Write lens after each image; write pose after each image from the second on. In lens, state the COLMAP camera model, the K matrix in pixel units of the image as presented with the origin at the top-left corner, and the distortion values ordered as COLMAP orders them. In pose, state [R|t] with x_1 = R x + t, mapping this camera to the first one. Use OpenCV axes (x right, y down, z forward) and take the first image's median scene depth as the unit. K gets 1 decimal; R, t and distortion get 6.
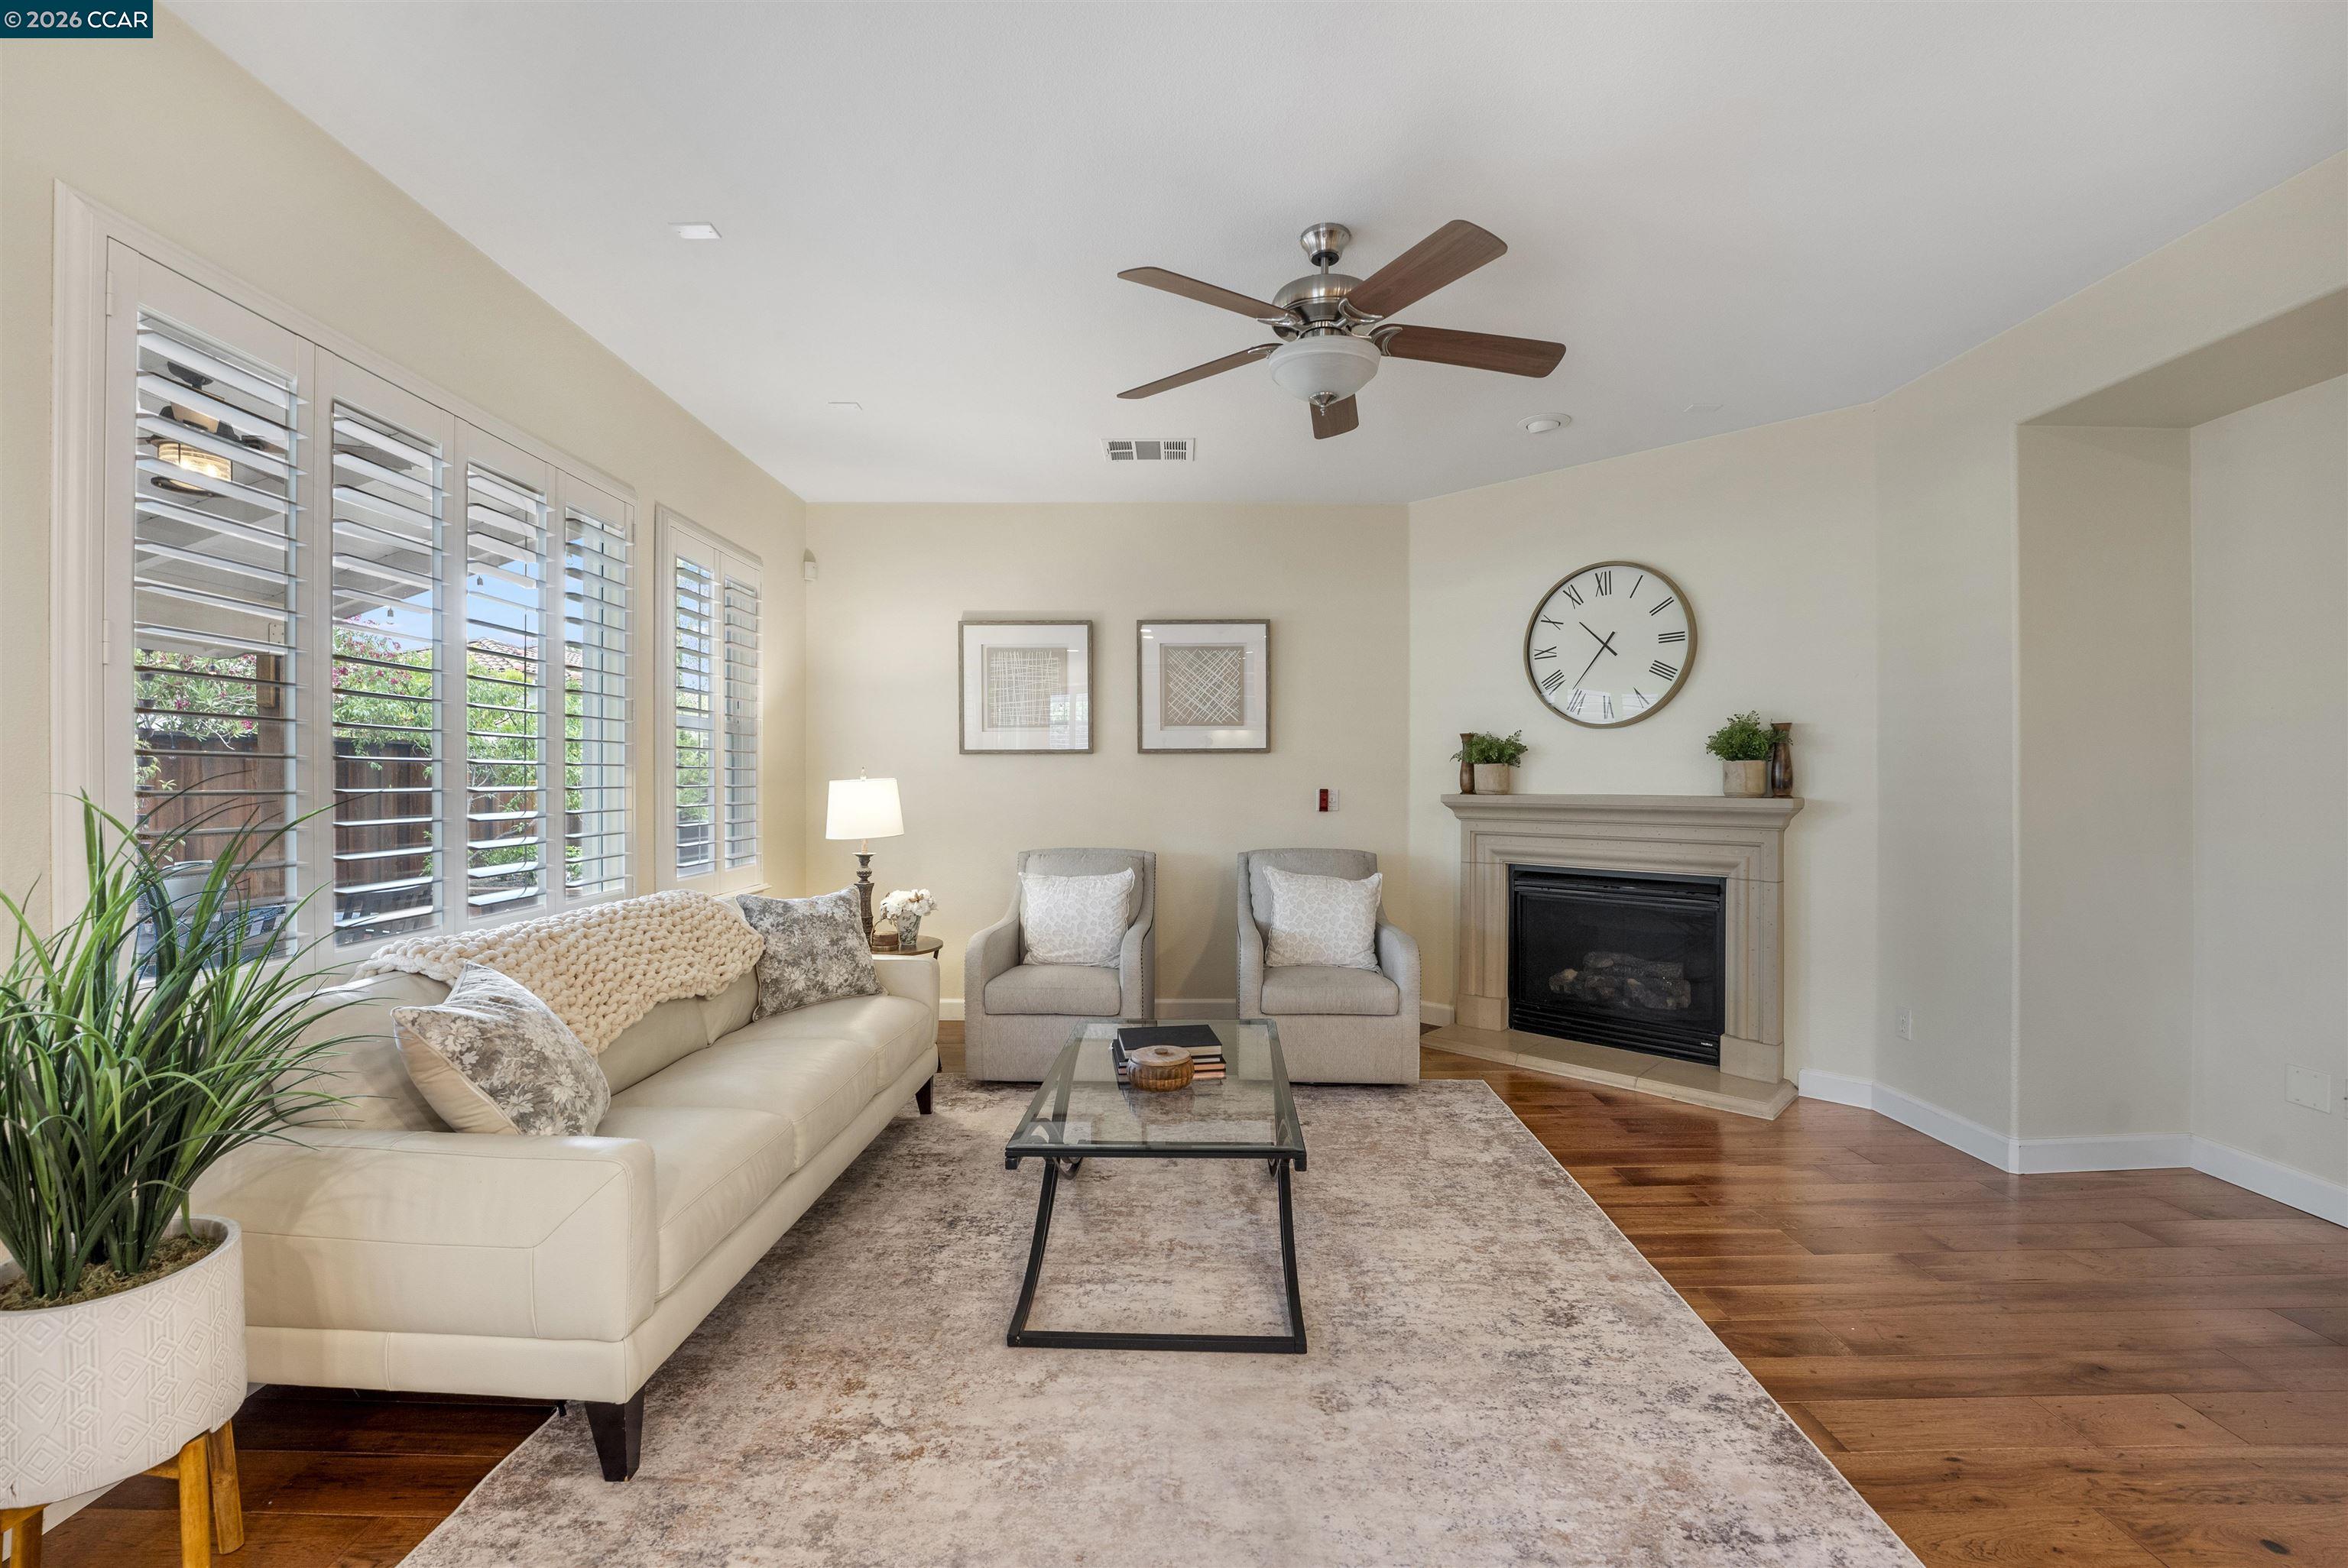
lens RADIAL K [[967.8, 0, 1174.0], [0, 967.8, 784.0], [0, 0, 1]] dist [-0.020971, 0.000488]
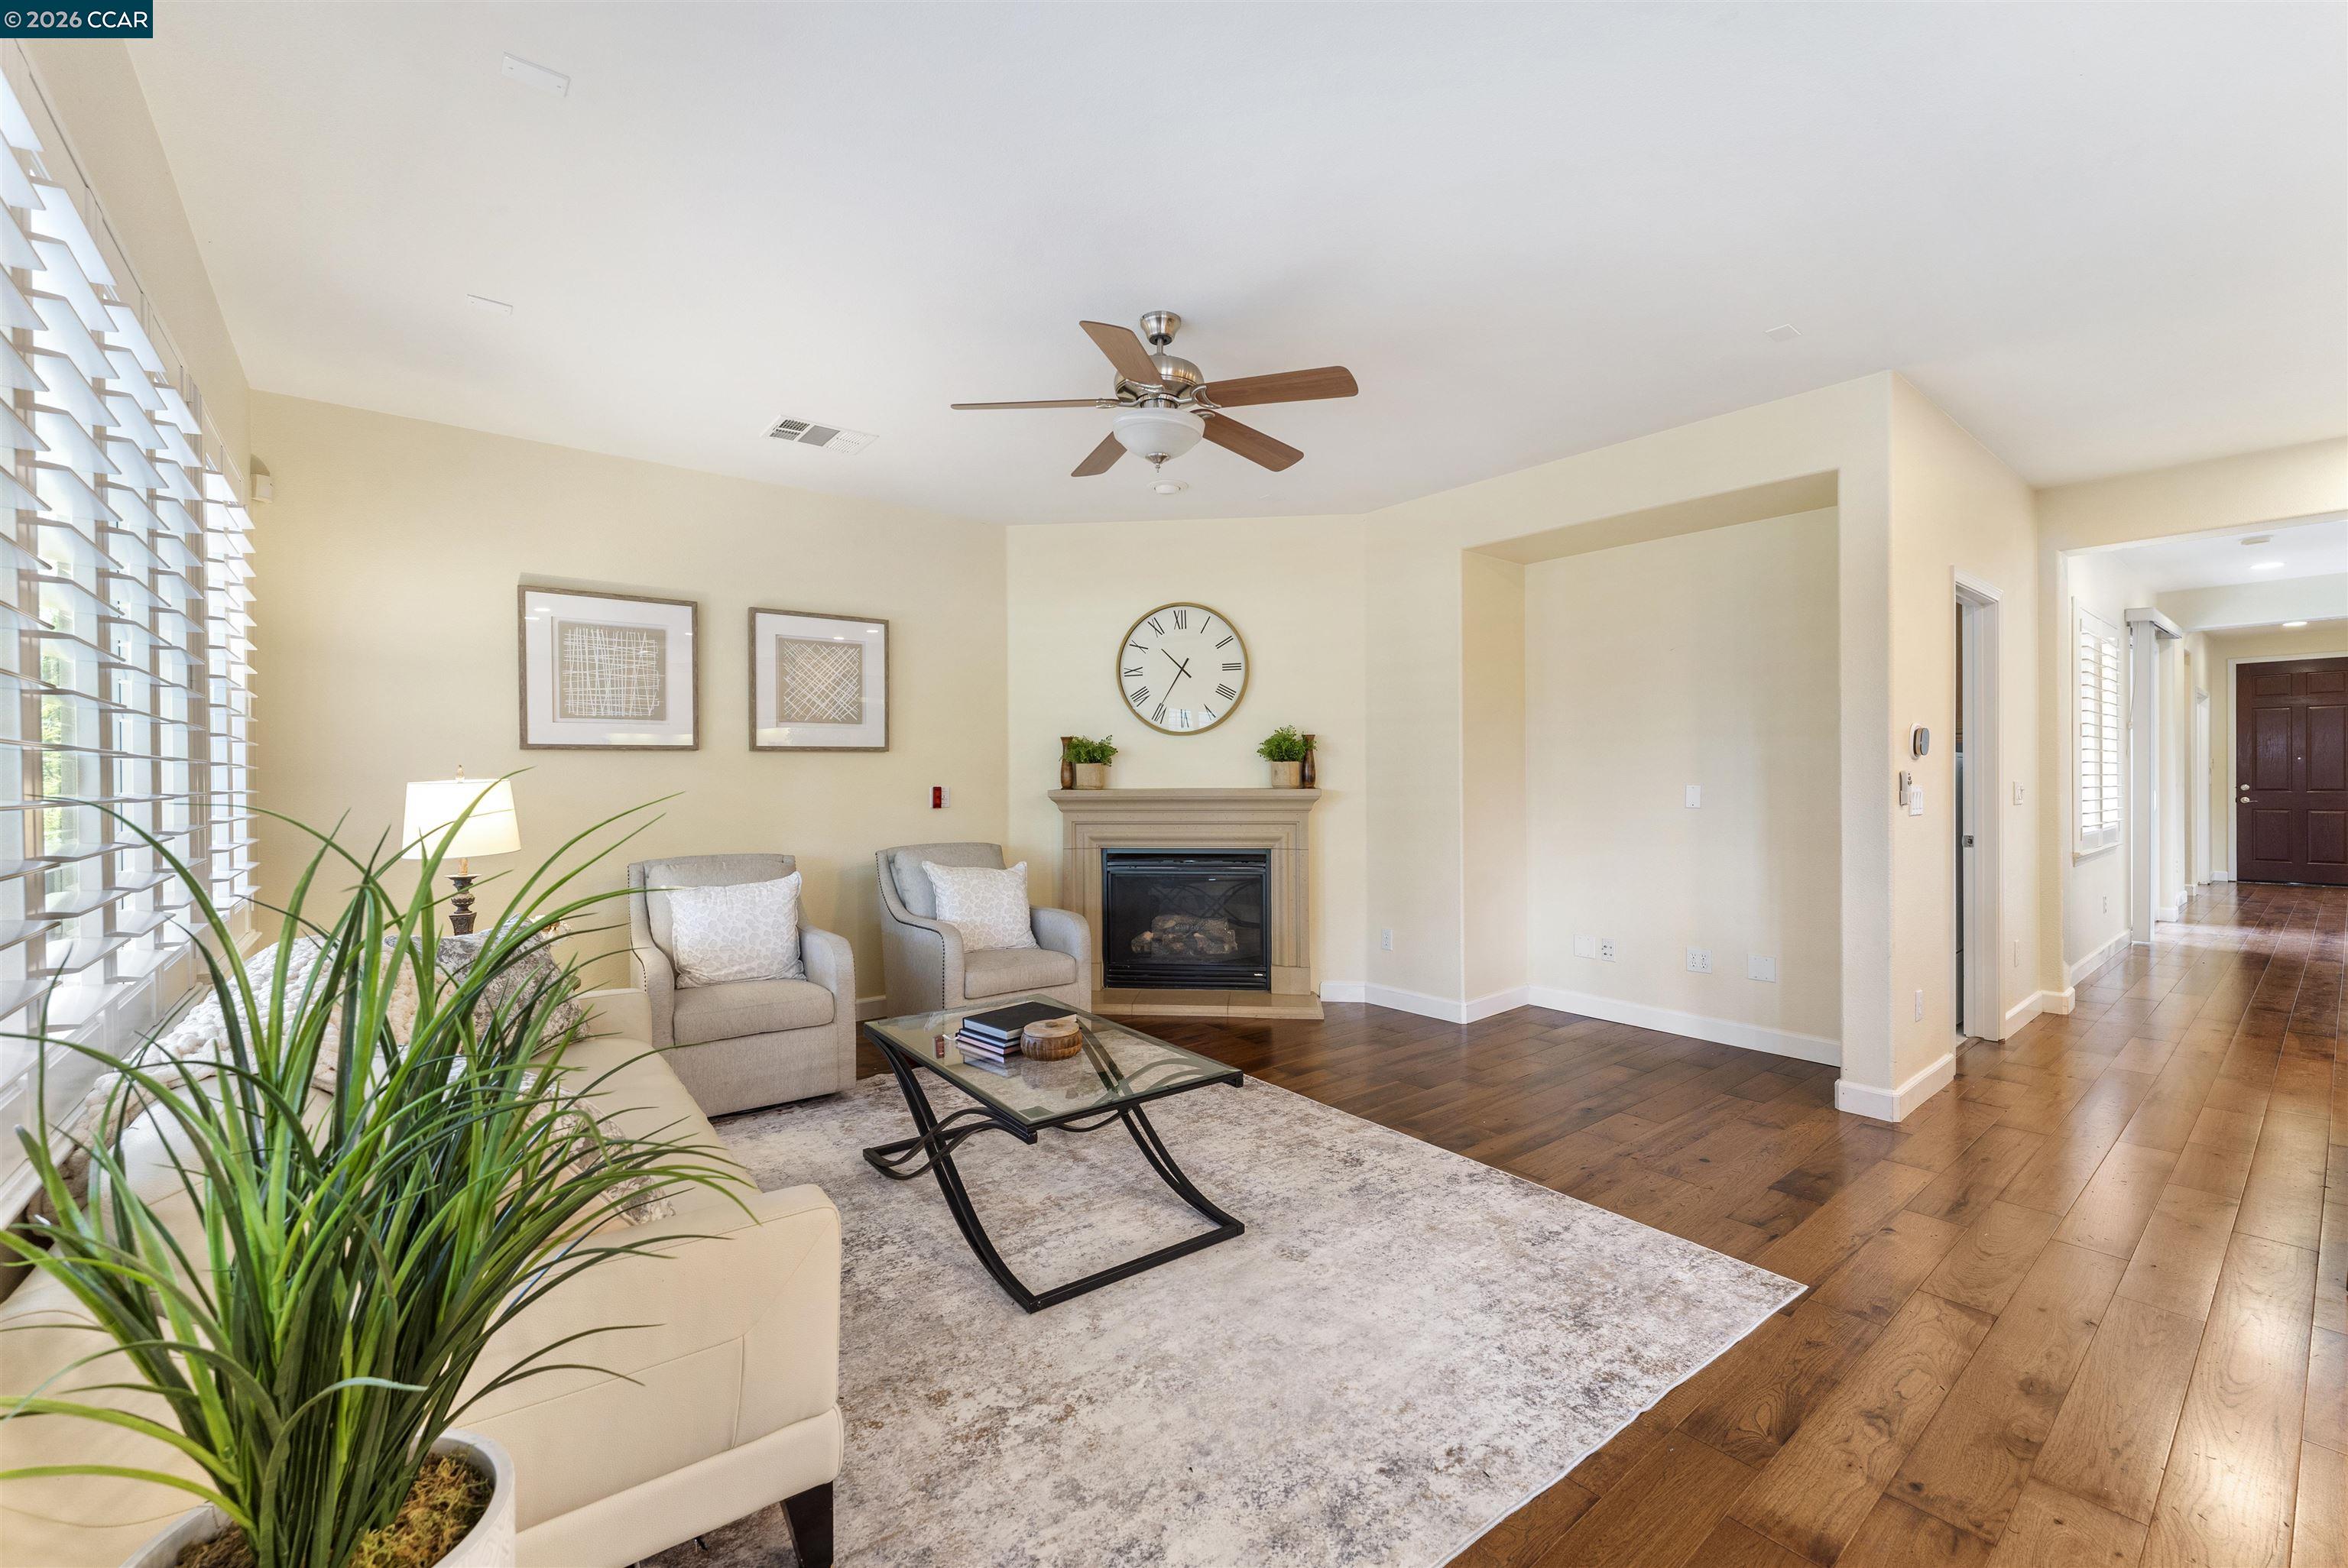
lens RADIAL K [[949.6, 0, 1174.0], [0, 949.6, 784.0], [0, 0, 1]] dist [0.015665, 0.000038]
pose [[0.786098, -0.010351, 0.618016, -0.343643], [0.008878, 0.999946, 0.005456, -0.001395], [-0.618039, 0.001198, 0.786147, 0.036756]]
